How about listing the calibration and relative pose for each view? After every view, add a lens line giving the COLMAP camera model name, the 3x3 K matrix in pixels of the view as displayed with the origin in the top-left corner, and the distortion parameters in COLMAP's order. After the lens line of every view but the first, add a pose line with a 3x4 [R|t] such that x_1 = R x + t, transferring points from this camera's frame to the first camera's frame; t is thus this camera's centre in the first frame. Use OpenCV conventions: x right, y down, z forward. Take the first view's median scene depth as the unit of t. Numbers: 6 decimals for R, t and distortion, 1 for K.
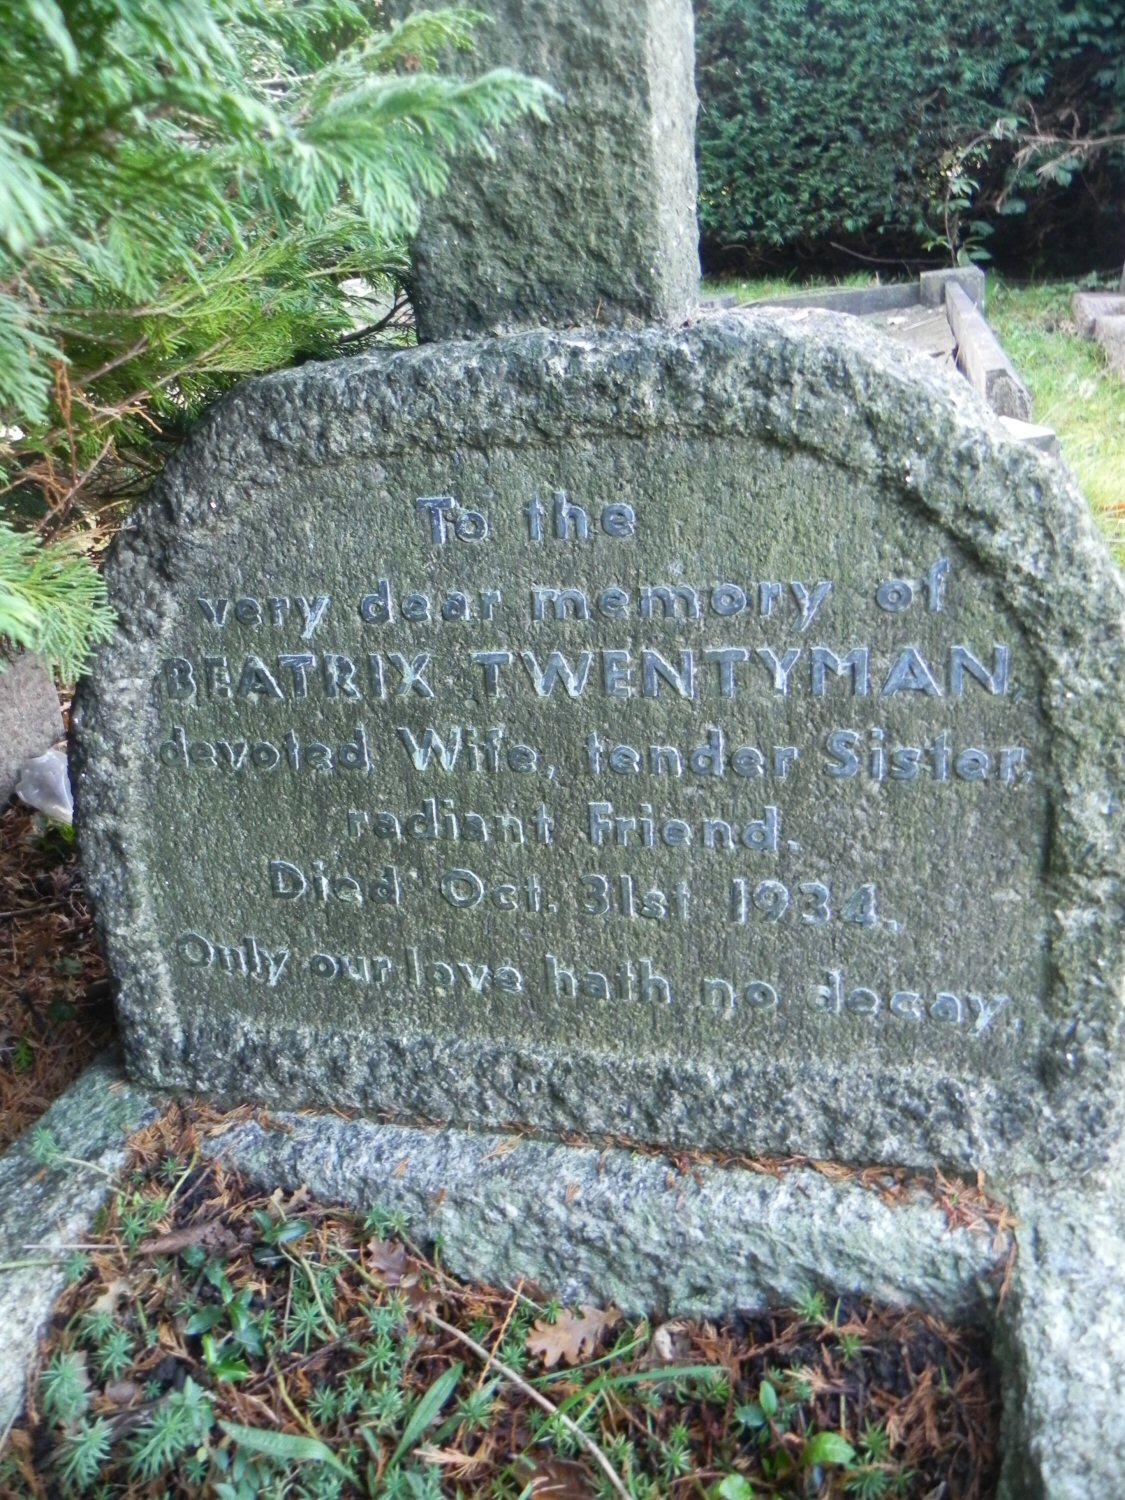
lens RADIAL K [[1138.1, 0, 549.7], [0, 1138.1, 726.1], [0, 0, 1]] dist [-0.024035, 0.035776]
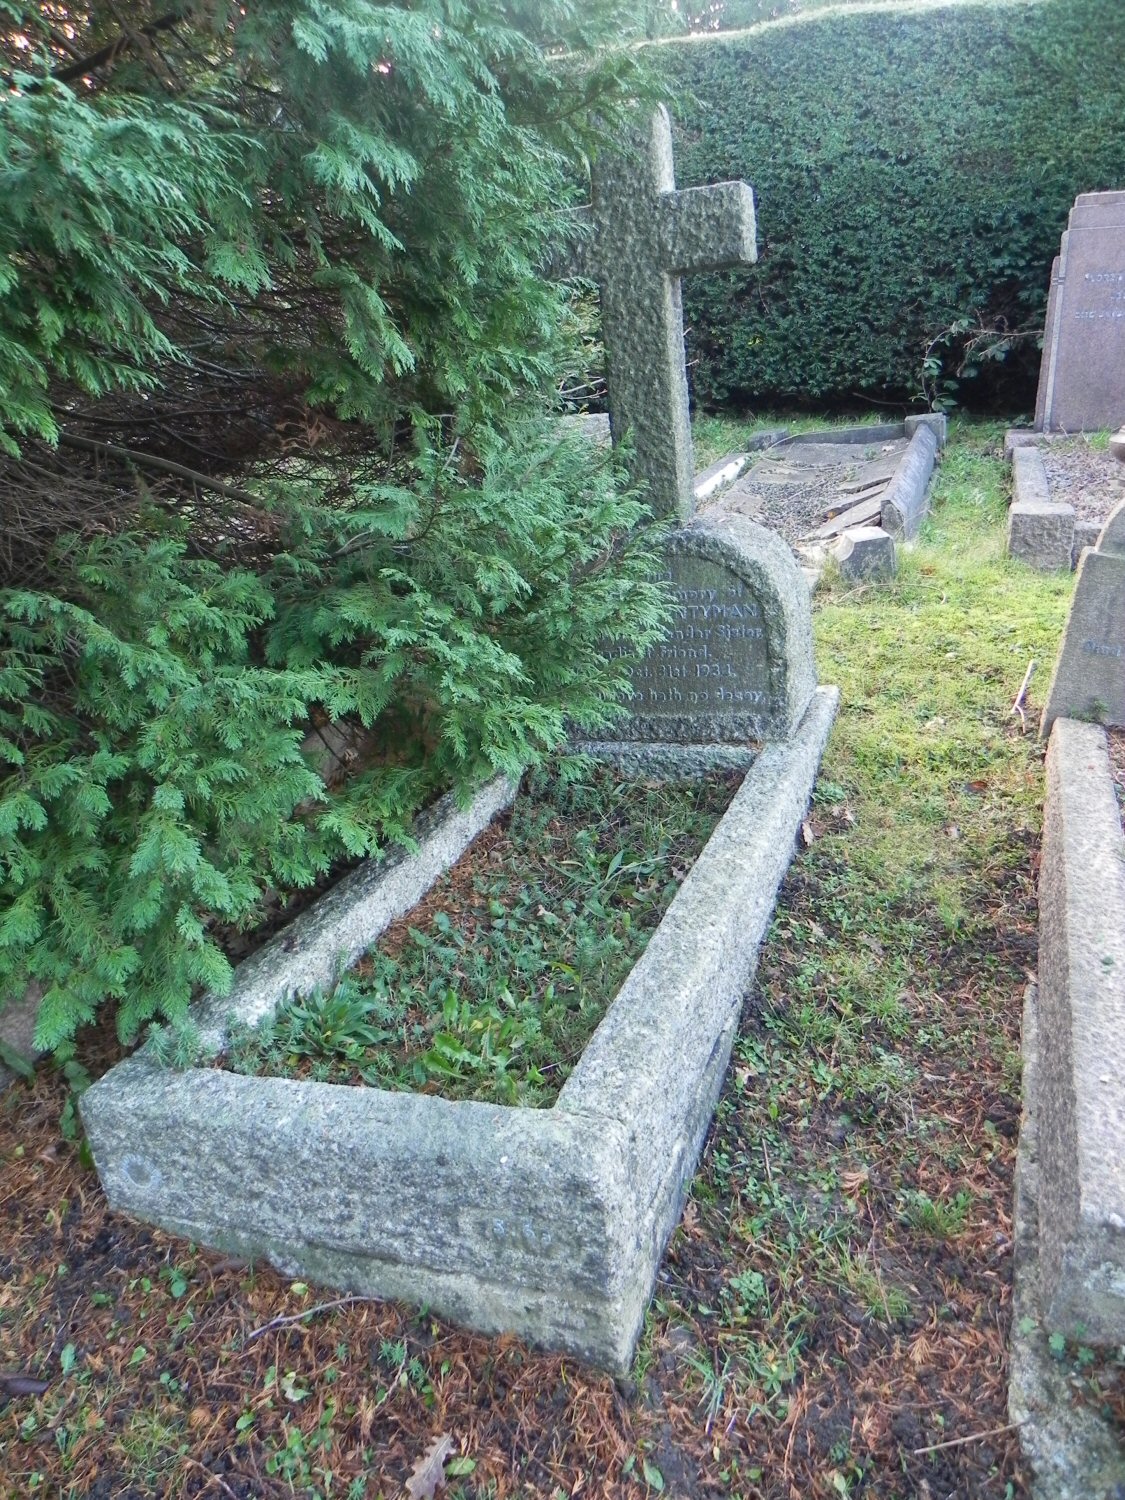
lens RADIAL K [[1138.1, 0, 549.7], [0, 1138.1, 726.1], [0, 0, 1]] dist [-0.024035, 0.035776]
pose [[0.994240, 0.016488, -0.105900, 0.014736], [-0.021336, 0.998767, -0.044814, 0.103609], [0.105031, 0.046815, 0.993366, -0.579668]]
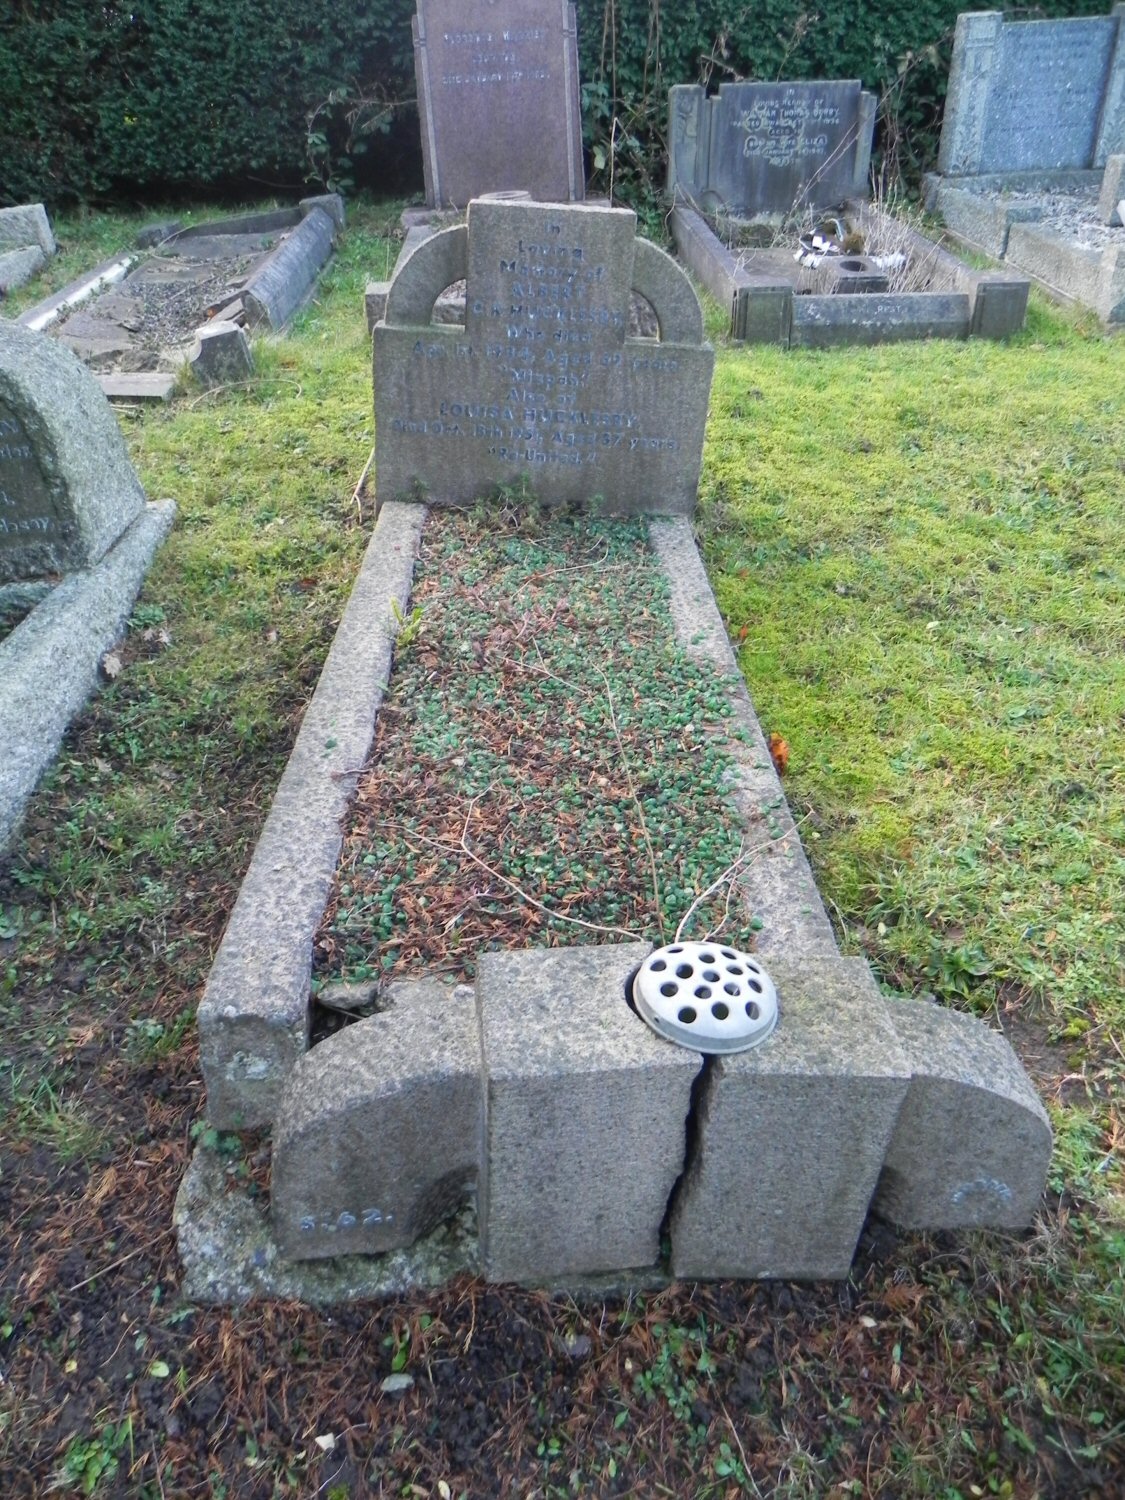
lens RADIAL K [[1130.6, 0, 548.8], [0, 1130.6, 728.6], [0, 0, 1]] dist [-0.006437, -0.008667]
pose [[0.957912, -0.168915, 0.232103, 0.183758], [0.140278, 0.980879, 0.134903, 0.118898], [-0.250453, -0.096666, 0.963291, -0.554449]]
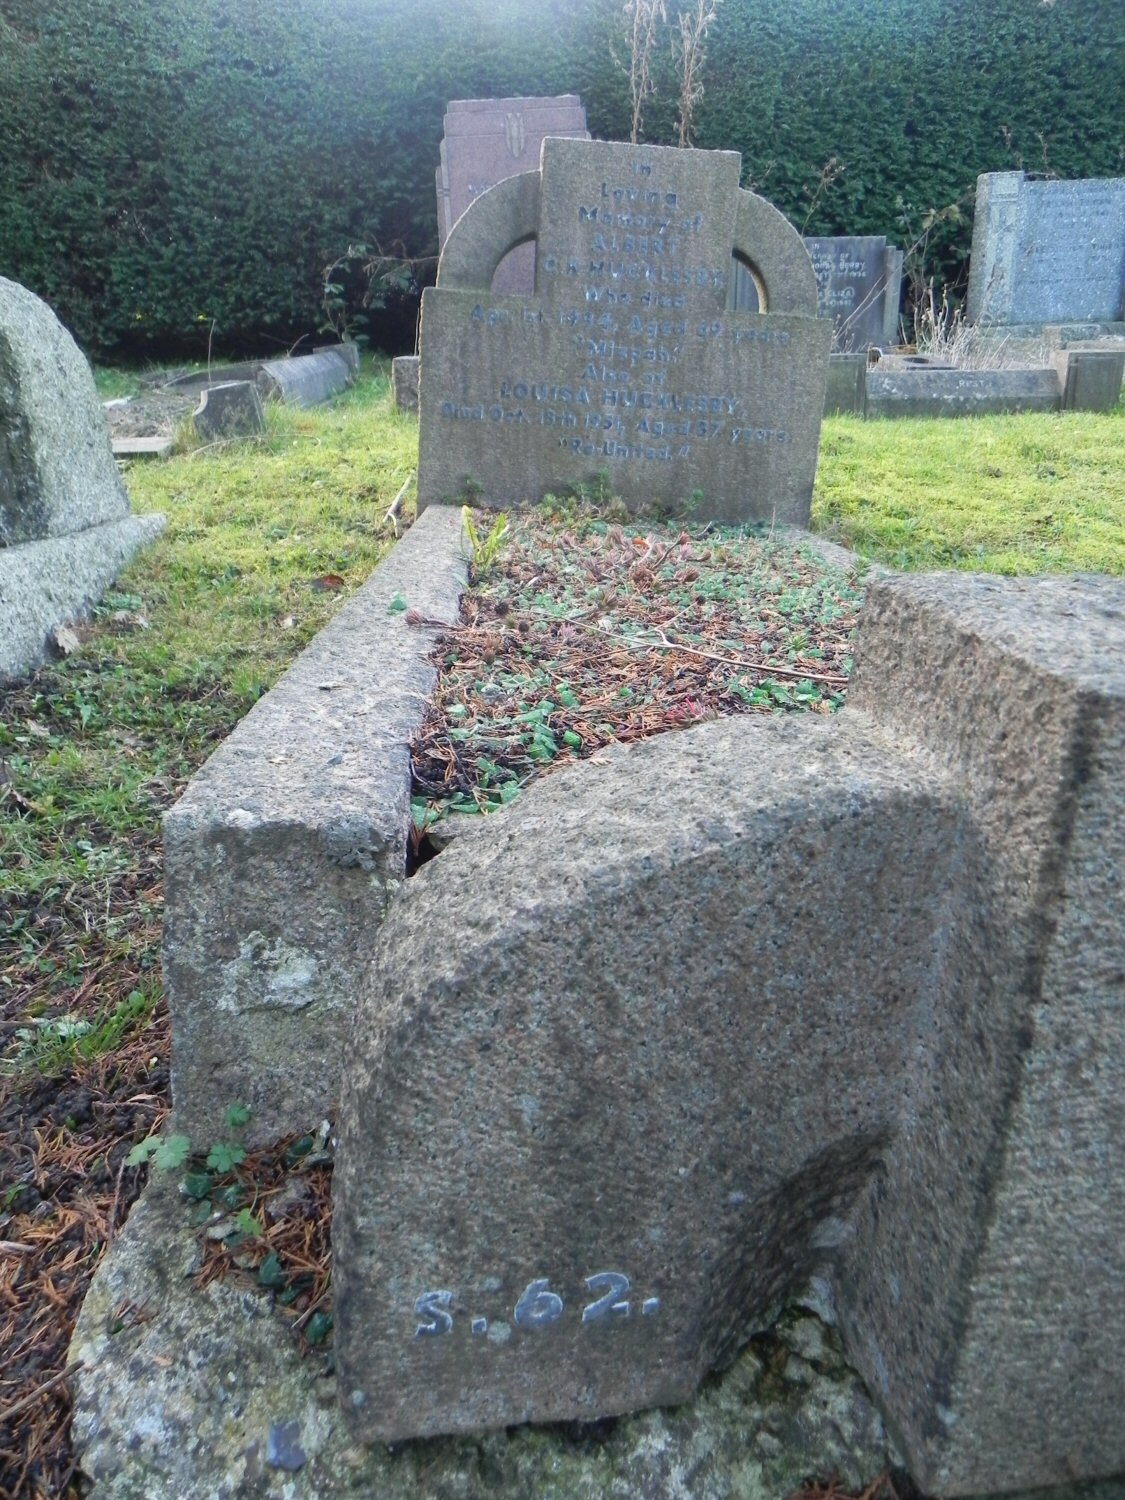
lens RADIAL K [[1130.2, 0, 545.8], [0, 1130.2, 733.7], [0, 0, 1]] dist [-0.015923, 0.001391]
pose [[0.952569, -0.114446, 0.281982, 0.153268], [0.145470, 0.985114, -0.091592, 0.246576], [-0.267302, 0.128268, 0.955038, -0.359102]]
